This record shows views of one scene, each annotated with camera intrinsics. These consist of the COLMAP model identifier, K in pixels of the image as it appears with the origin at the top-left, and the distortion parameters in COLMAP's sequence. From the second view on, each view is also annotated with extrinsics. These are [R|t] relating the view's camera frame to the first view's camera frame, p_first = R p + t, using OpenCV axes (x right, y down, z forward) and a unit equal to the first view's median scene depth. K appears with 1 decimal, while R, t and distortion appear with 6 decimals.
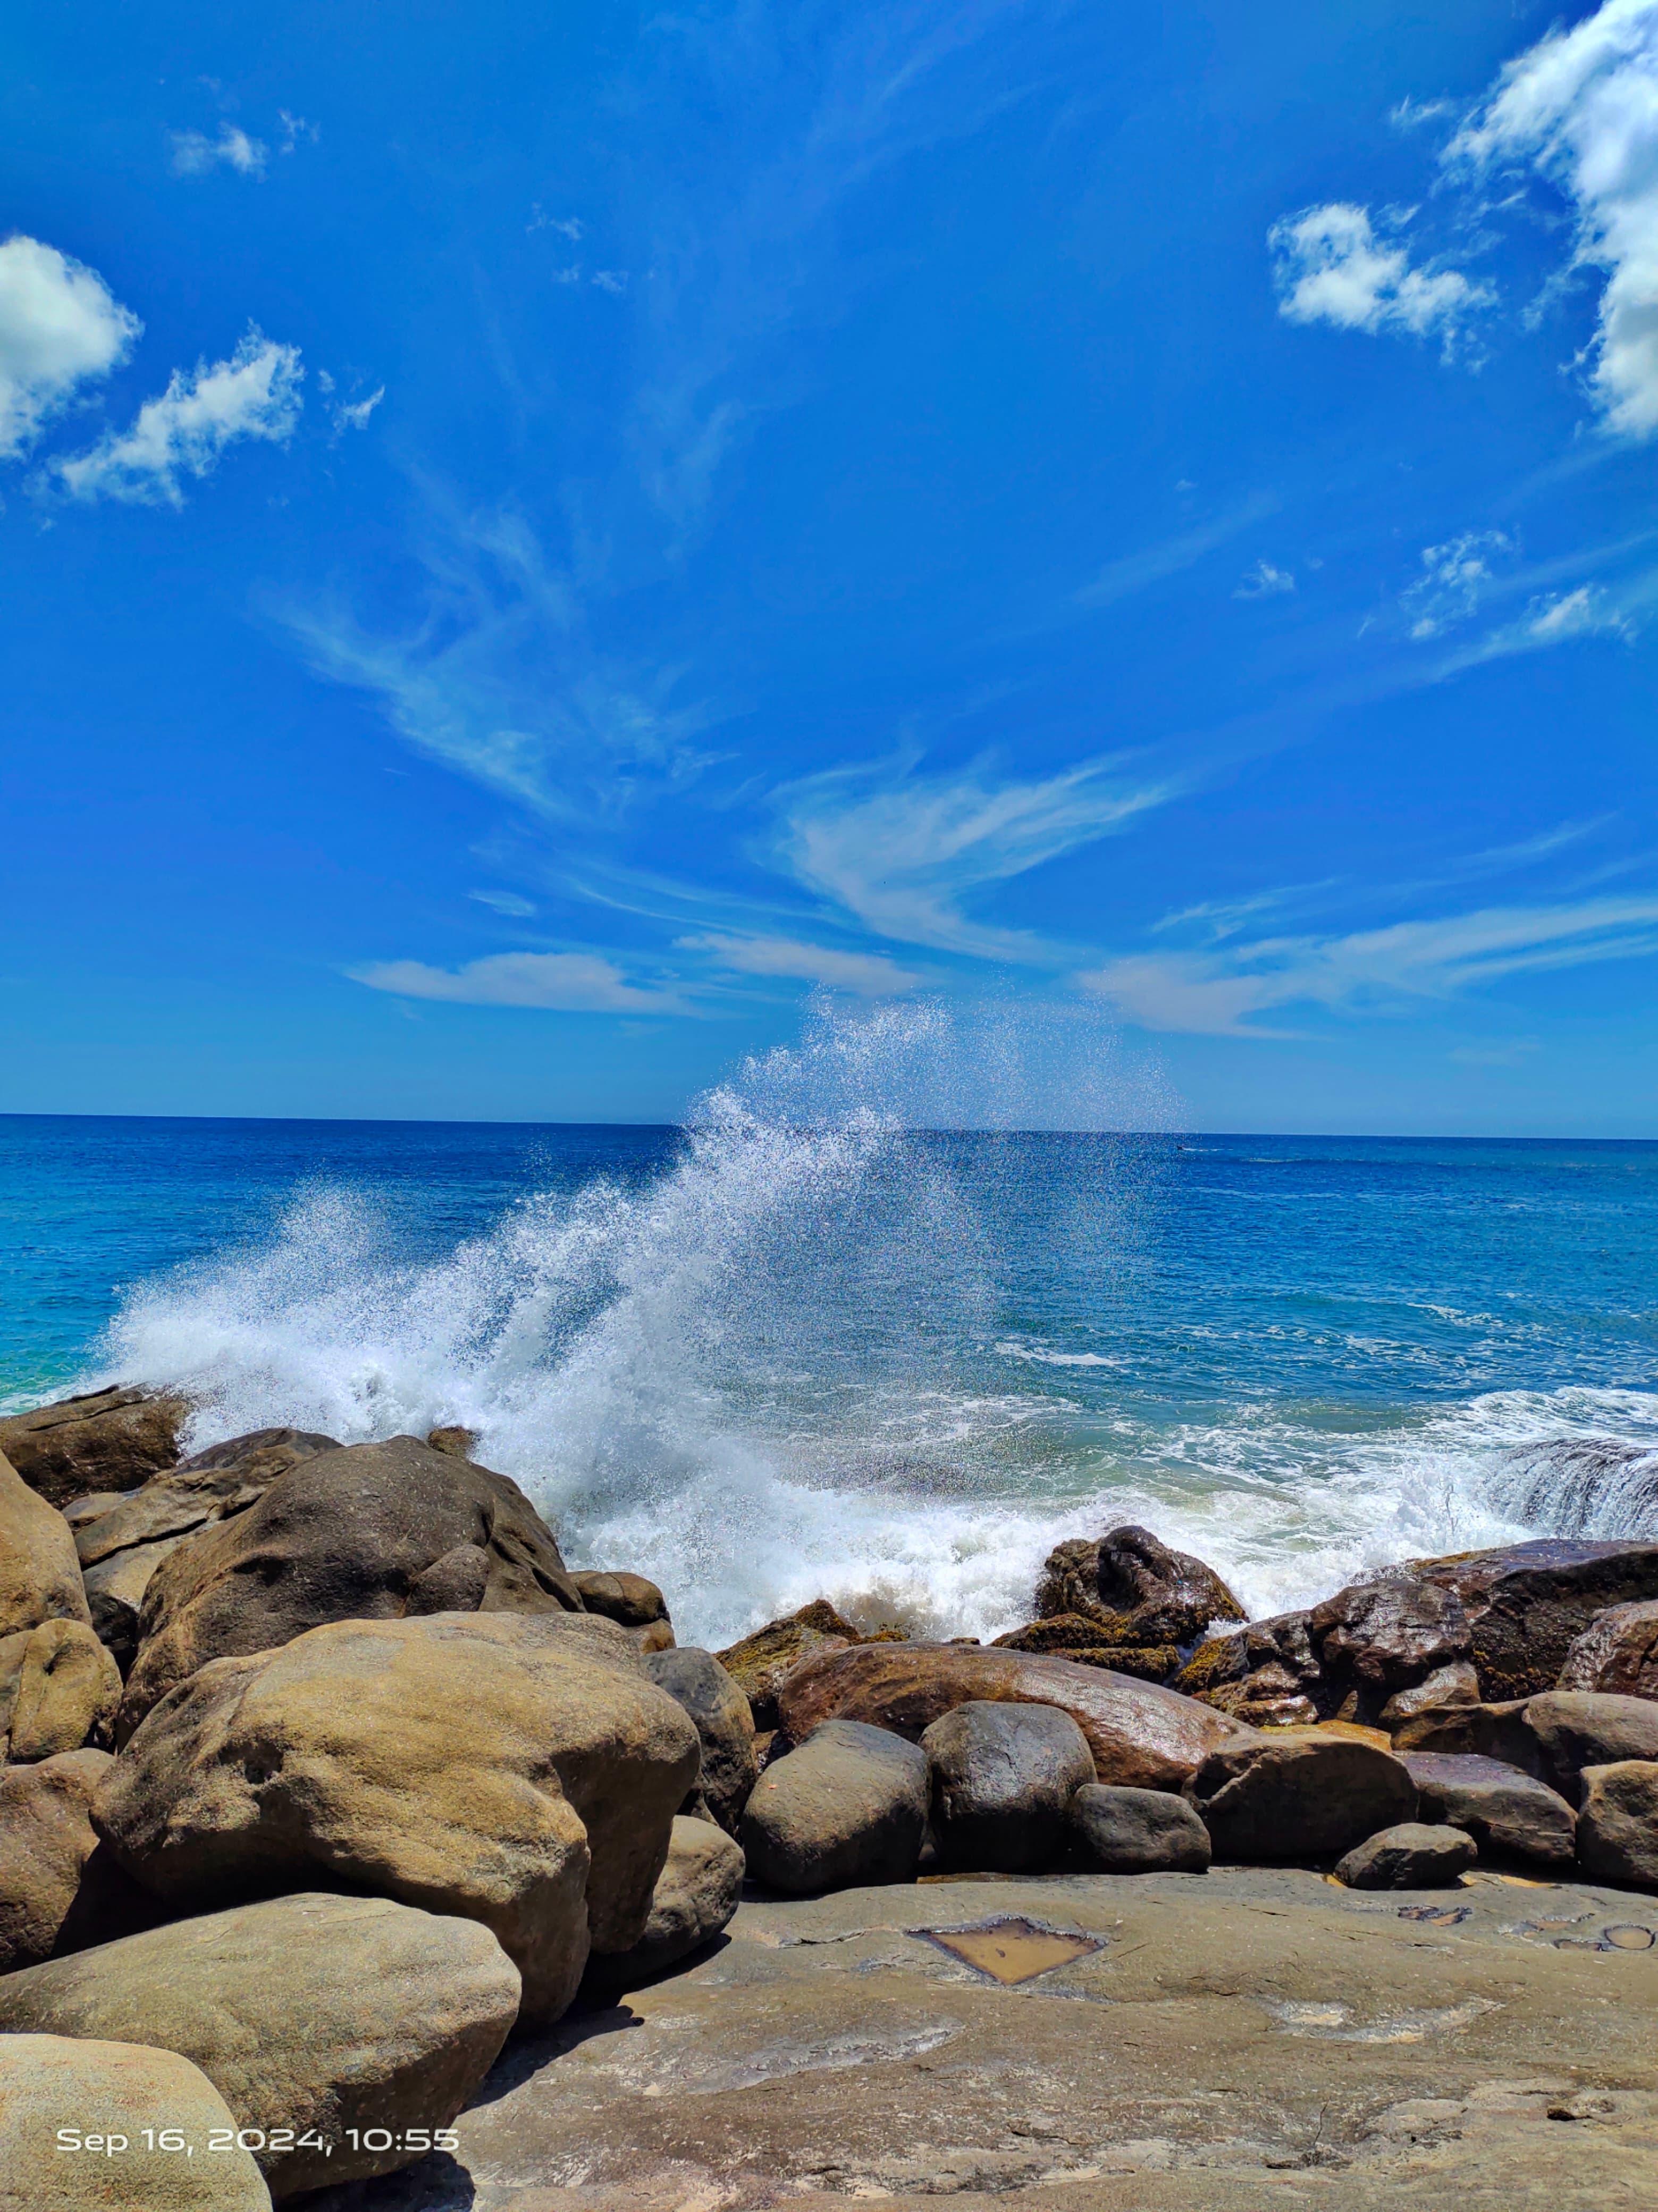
lens RADIAL K [[1671.1, 0, 829.0], [0, 1671.1, 1106.0], [0, 0, 1]] dist [-0.000305, -0.000676]
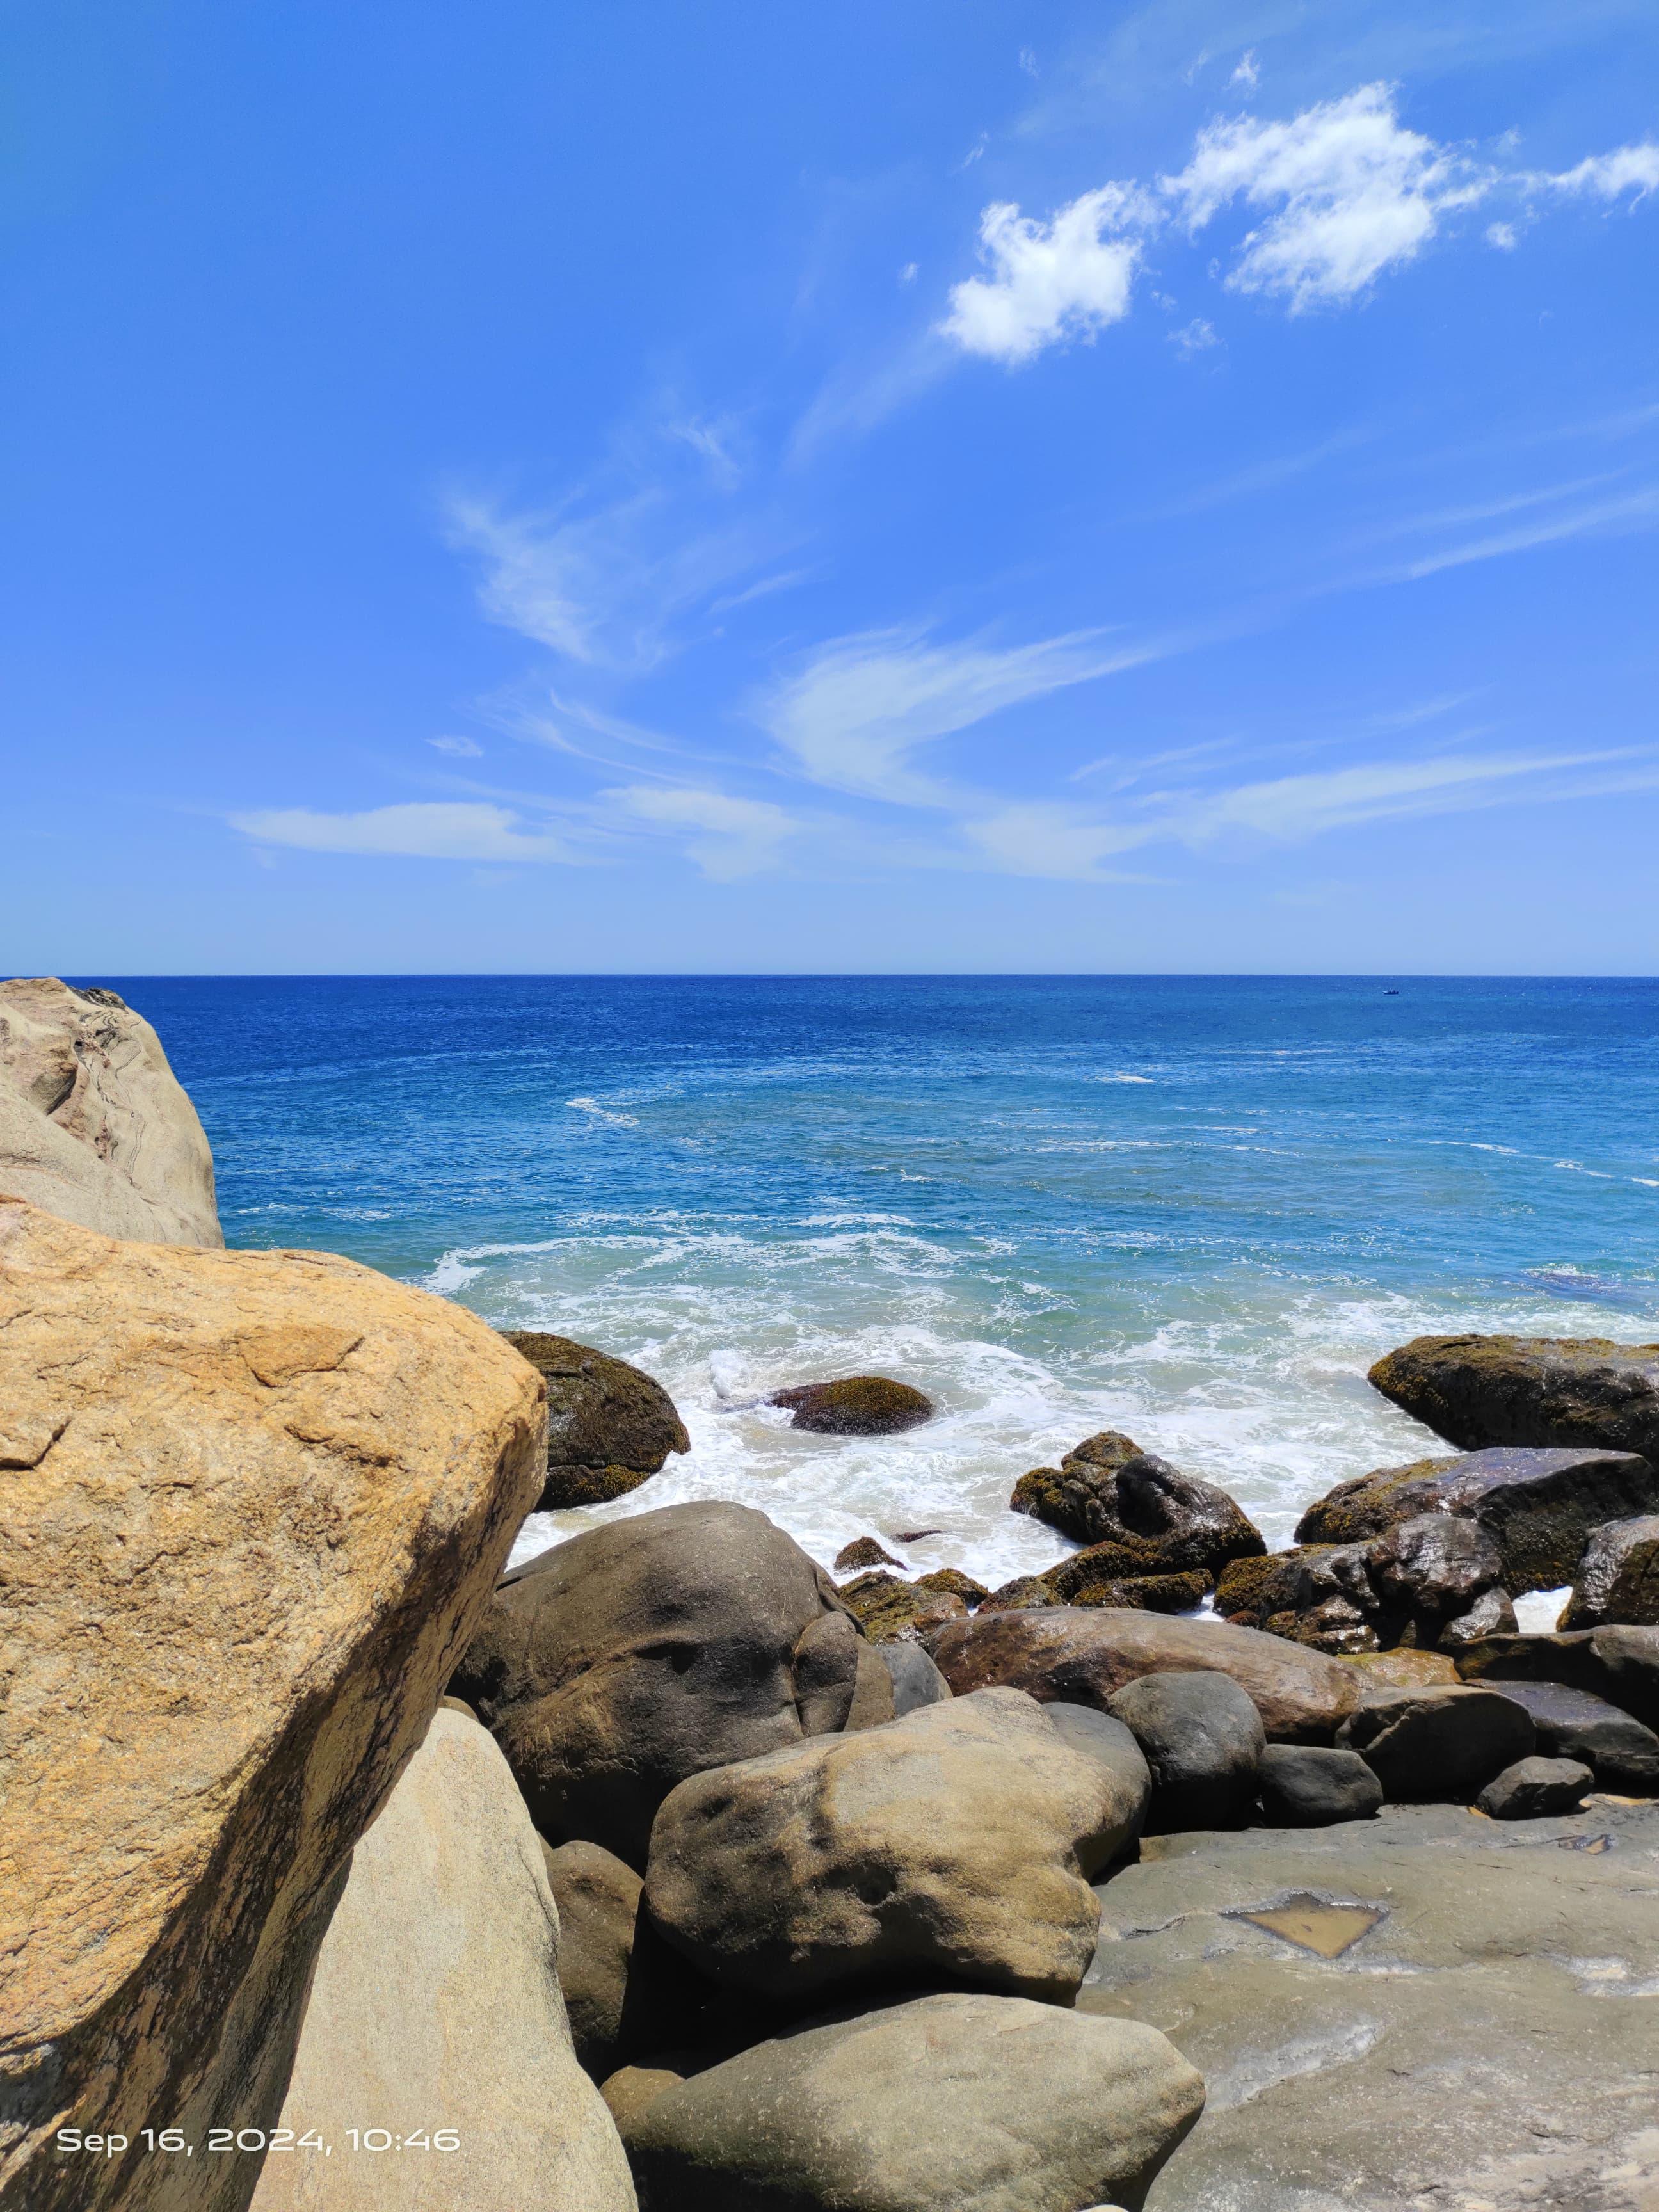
lens RADIAL K [[1671.3, 0, 829.5], [0, 1671.3, 1106.0], [0, 0, 1]] dist [-0.000305, -0.000676]
pose [[0.990231, -0.019923, 0.138004, -0.297349], [0.006529, 0.995279, 0.096833, -0.144494], [-0.139282, -0.094987, 0.985687, -0.045498]]
